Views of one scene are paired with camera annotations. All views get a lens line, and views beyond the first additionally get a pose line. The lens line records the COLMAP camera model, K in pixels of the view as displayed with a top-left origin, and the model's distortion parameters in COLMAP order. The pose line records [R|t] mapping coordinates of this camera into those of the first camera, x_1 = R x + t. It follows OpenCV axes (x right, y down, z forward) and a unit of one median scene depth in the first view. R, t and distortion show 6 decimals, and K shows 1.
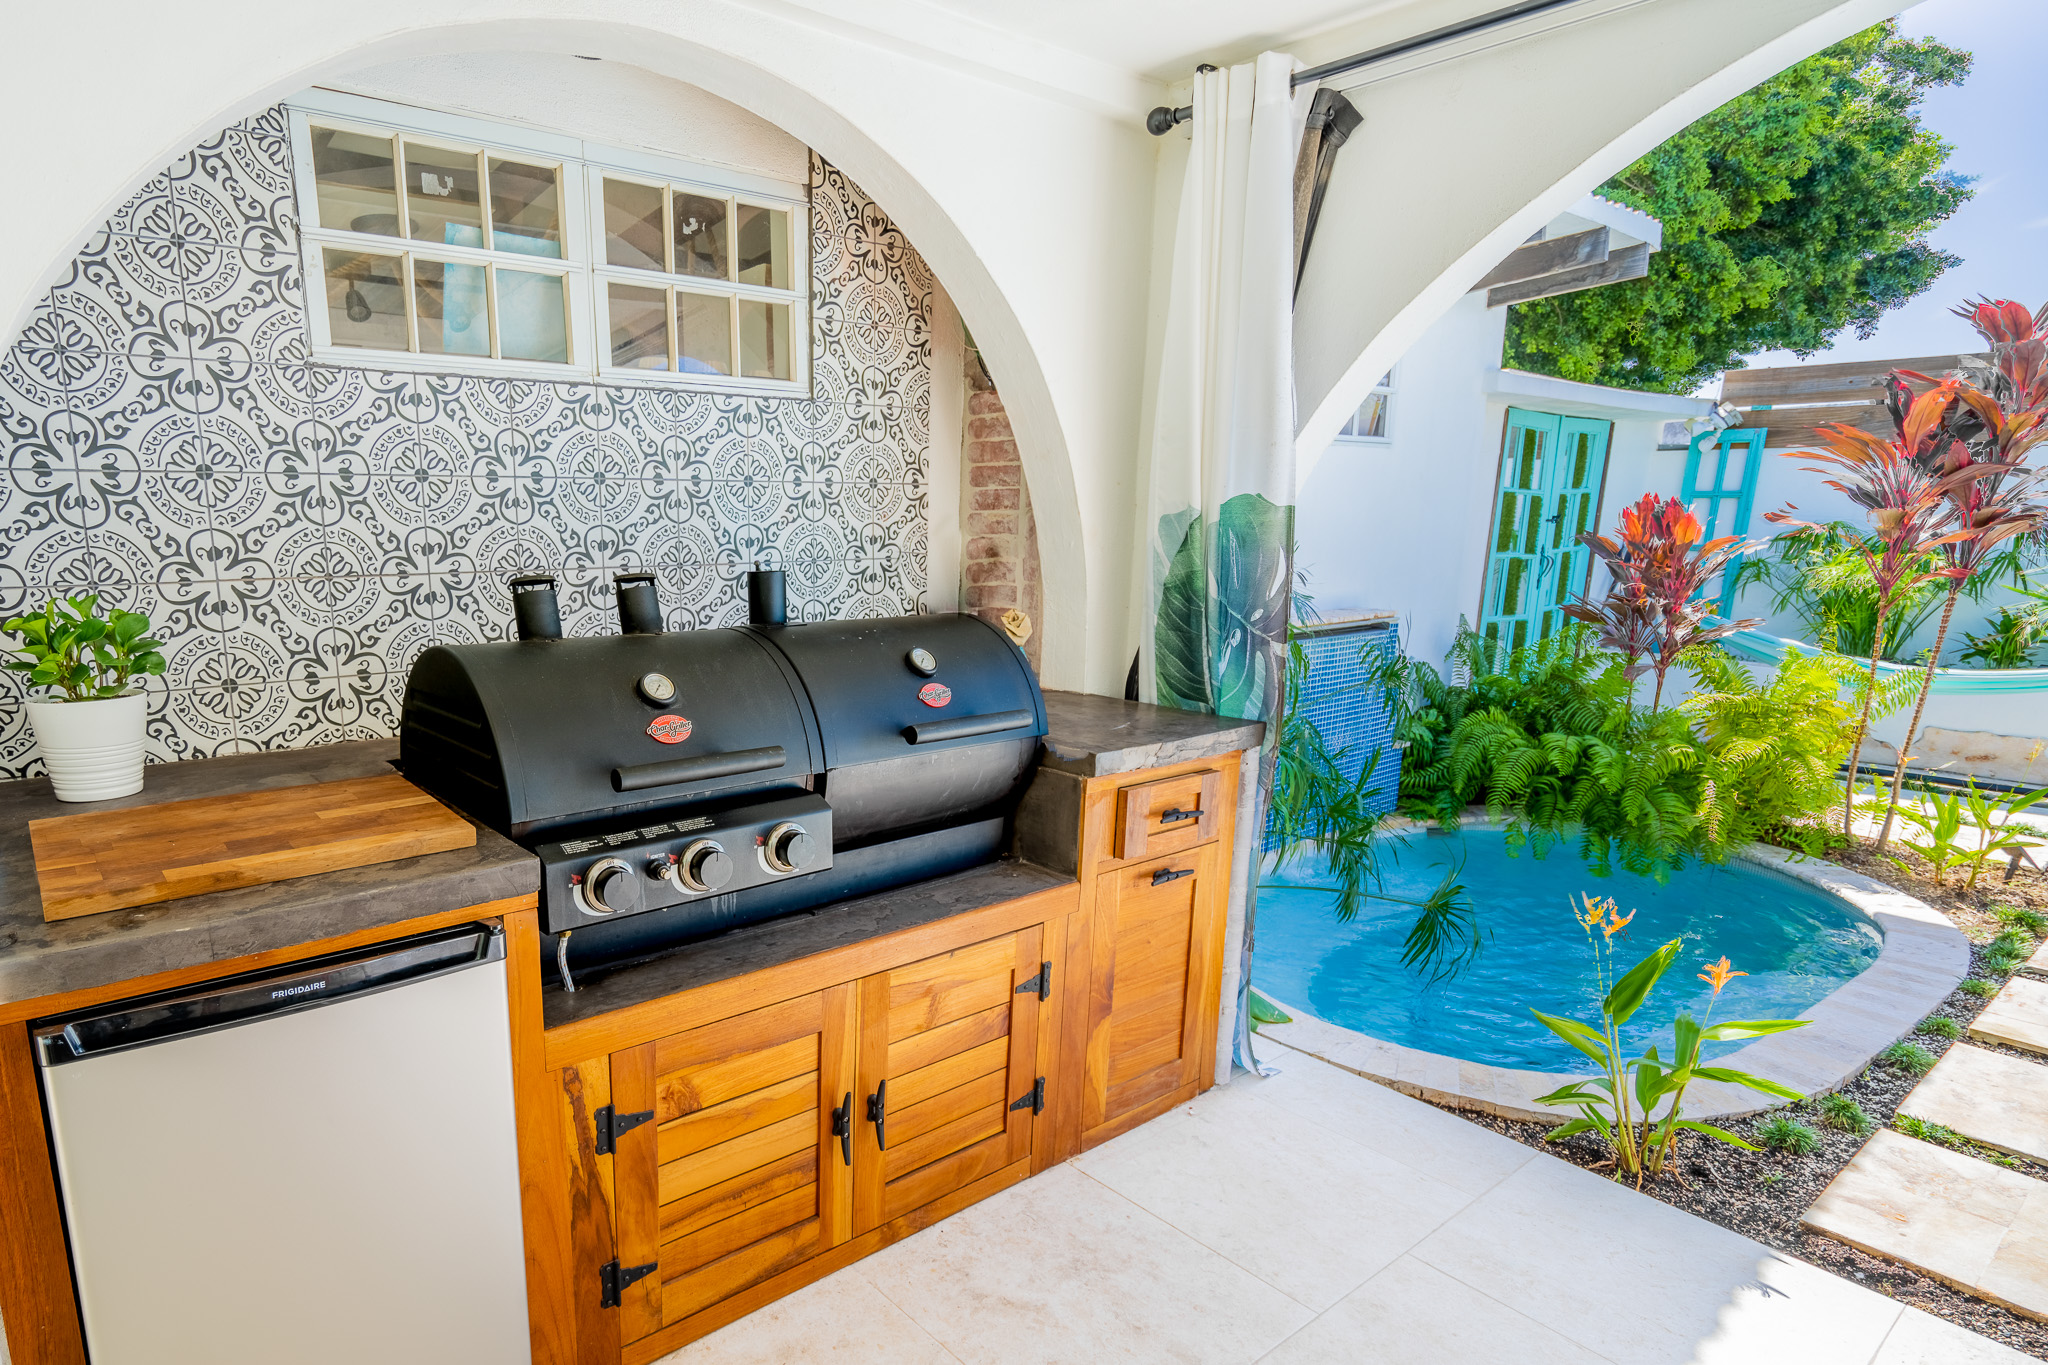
lens RADIAL K [[1118.2, 0, 806.1], [0, 1118.2, 749.5], [0, 0, 1]] dist [-0.005578, -0.000799]
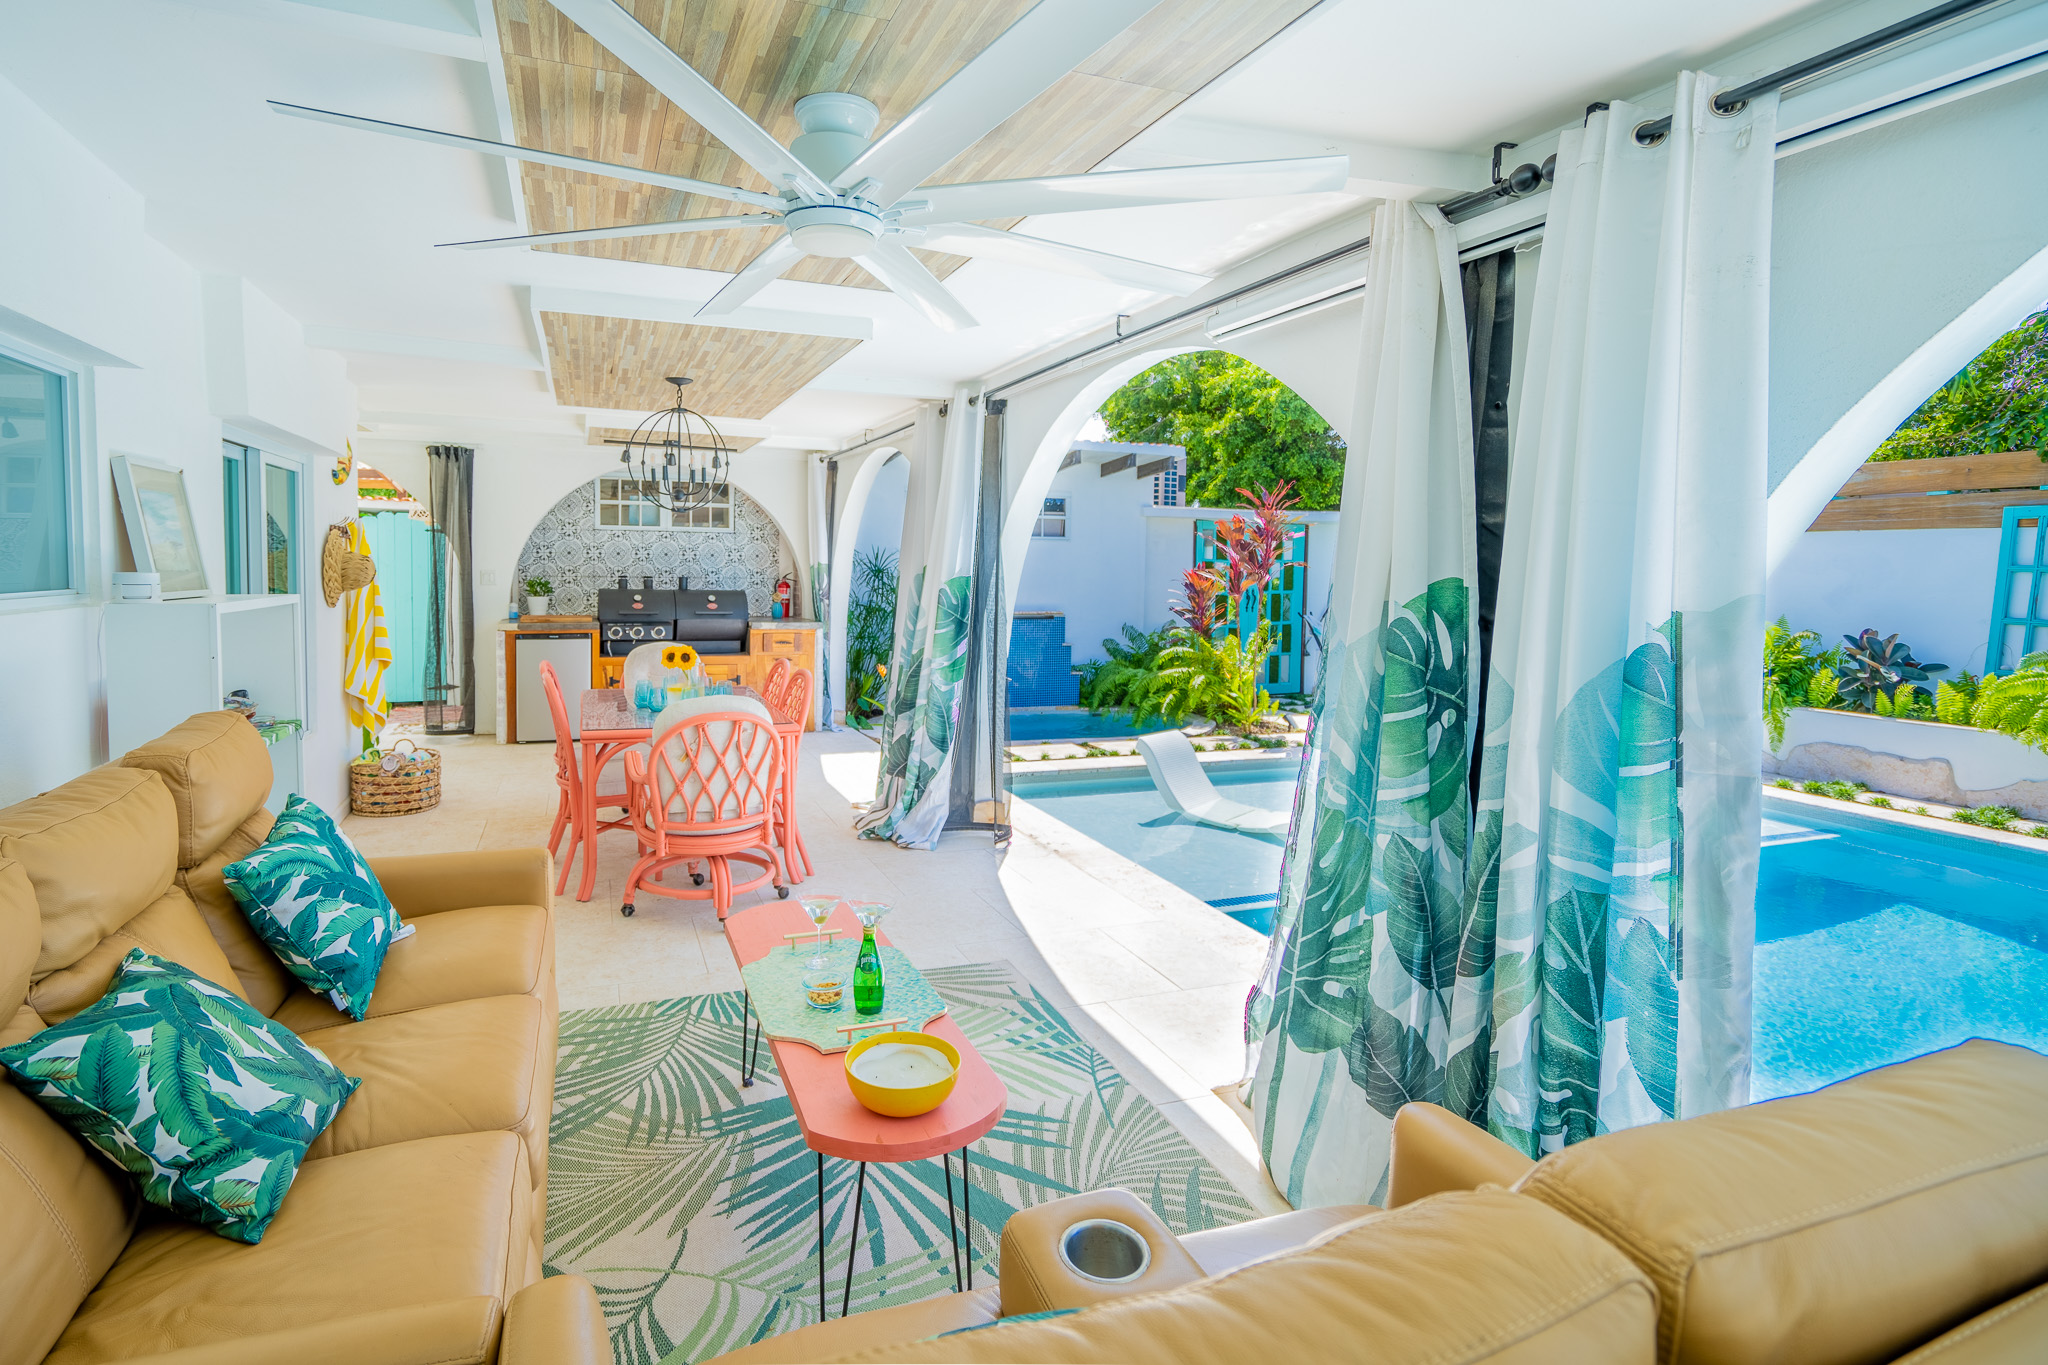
lens RADIAL K [[1018.6, 0, 933.1], [0, 1018.6, 602.8], [0, 0, 1]] dist [0.000156, 0.000261]
pose [[0.958116, 0.024607, -0.285322, 1.936687], [-0.074158, 0.983637, -0.164193, 0.490083], [0.276613, 0.178475, 0.944263, -2.317832]]
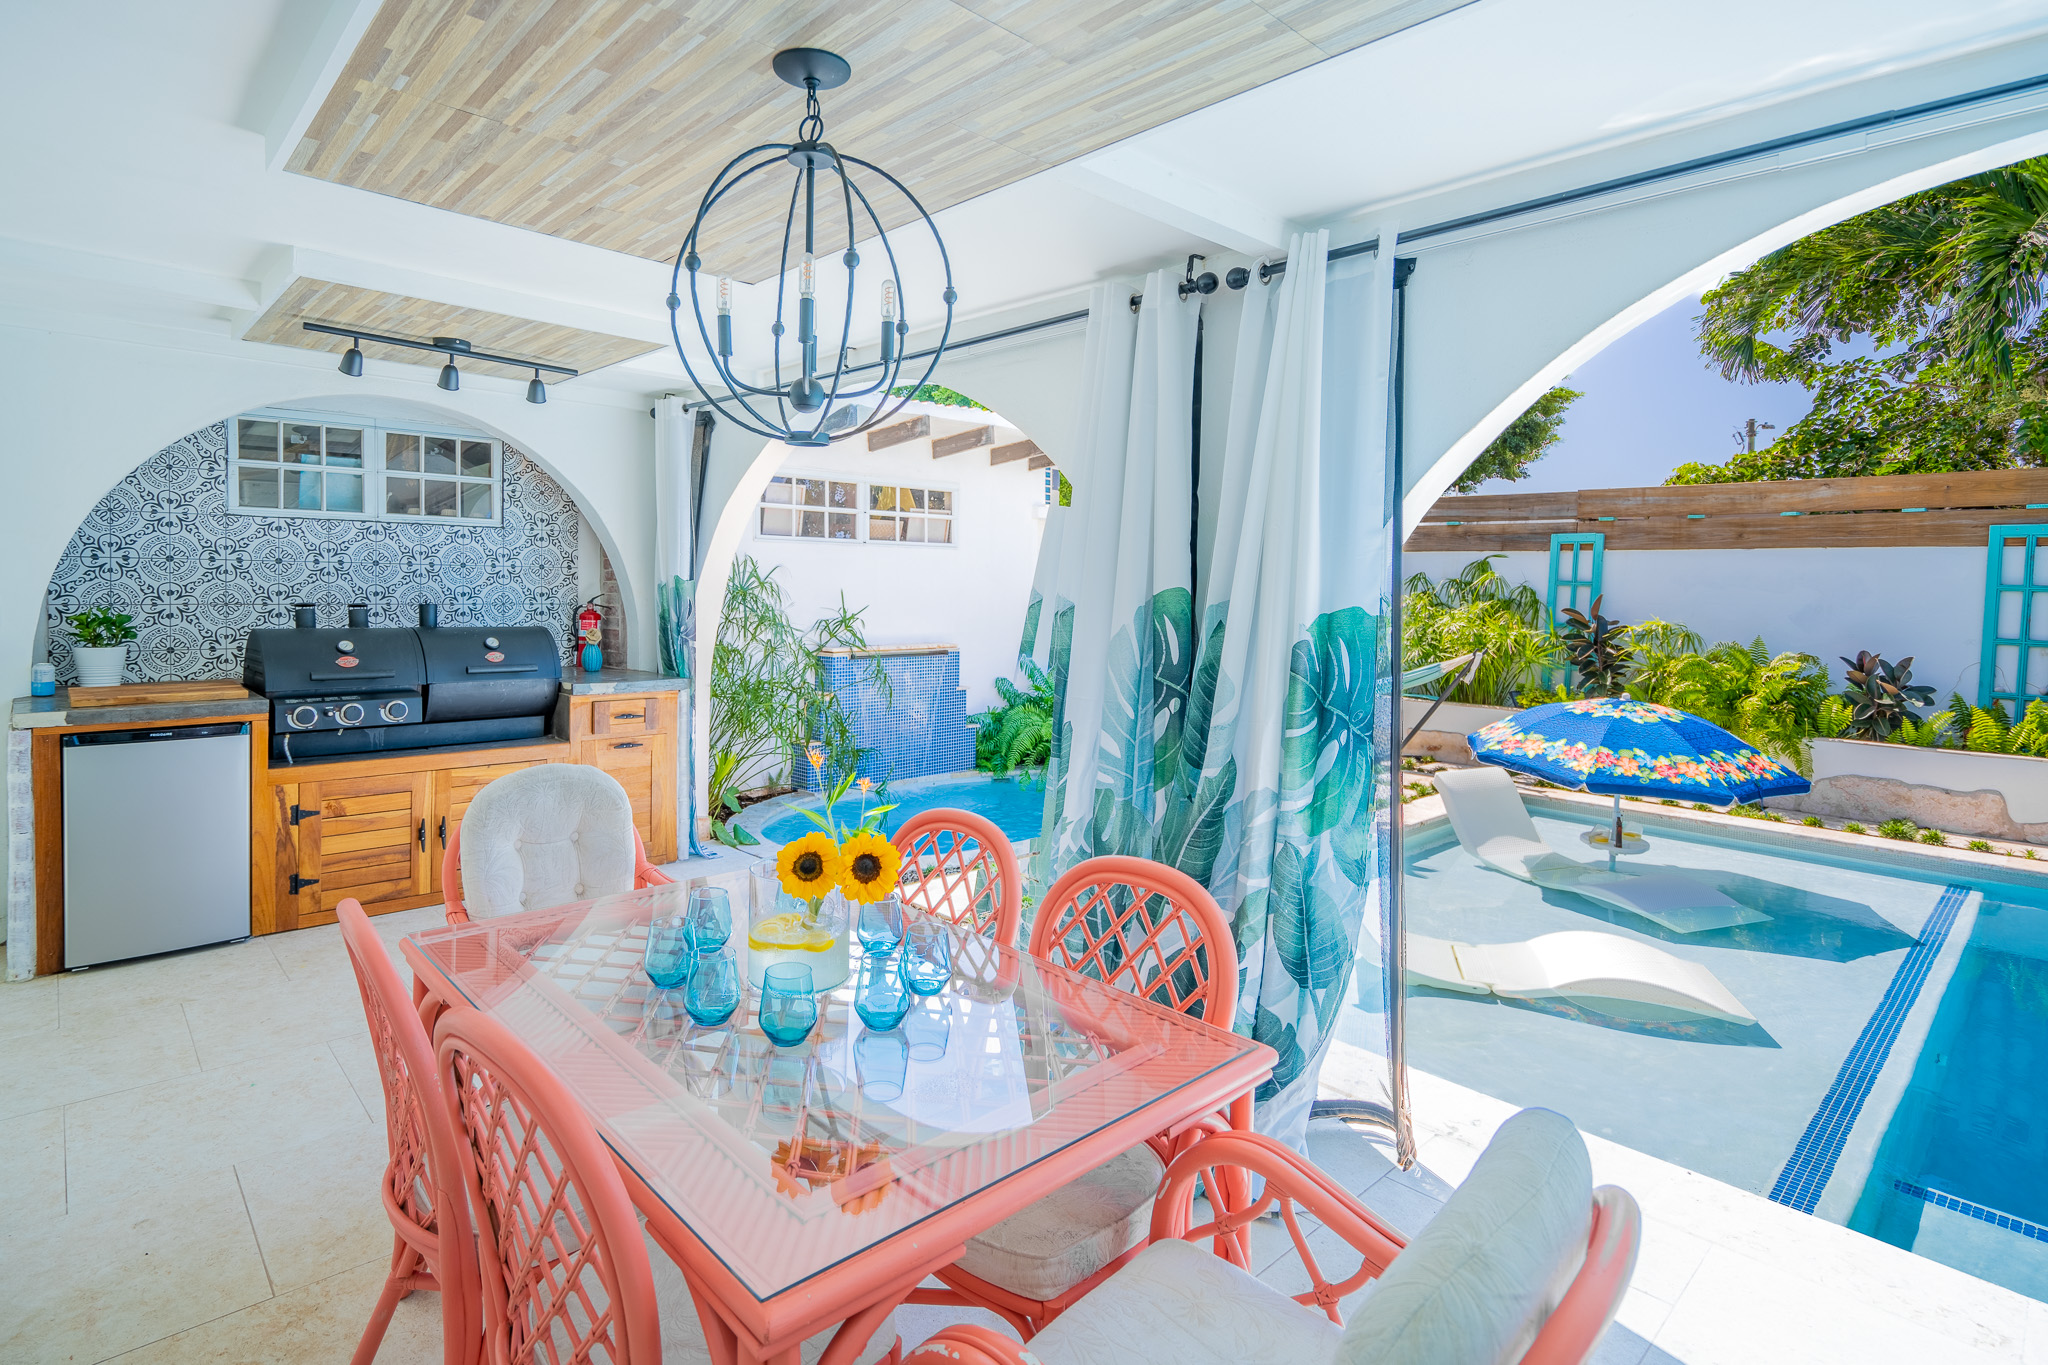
lens RADIAL K [[1030.3, 0, 963.2], [0, 1030.3, 600.8], [0, 0, 1]] dist [-0.002685, 0.000865]
pose [[0.993862, 0.014046, 0.109736, 0.817697], [0.007345, 0.981342, -0.192129, 0.247027], [-0.110387, 0.191756, 0.975215, -1.184386]]
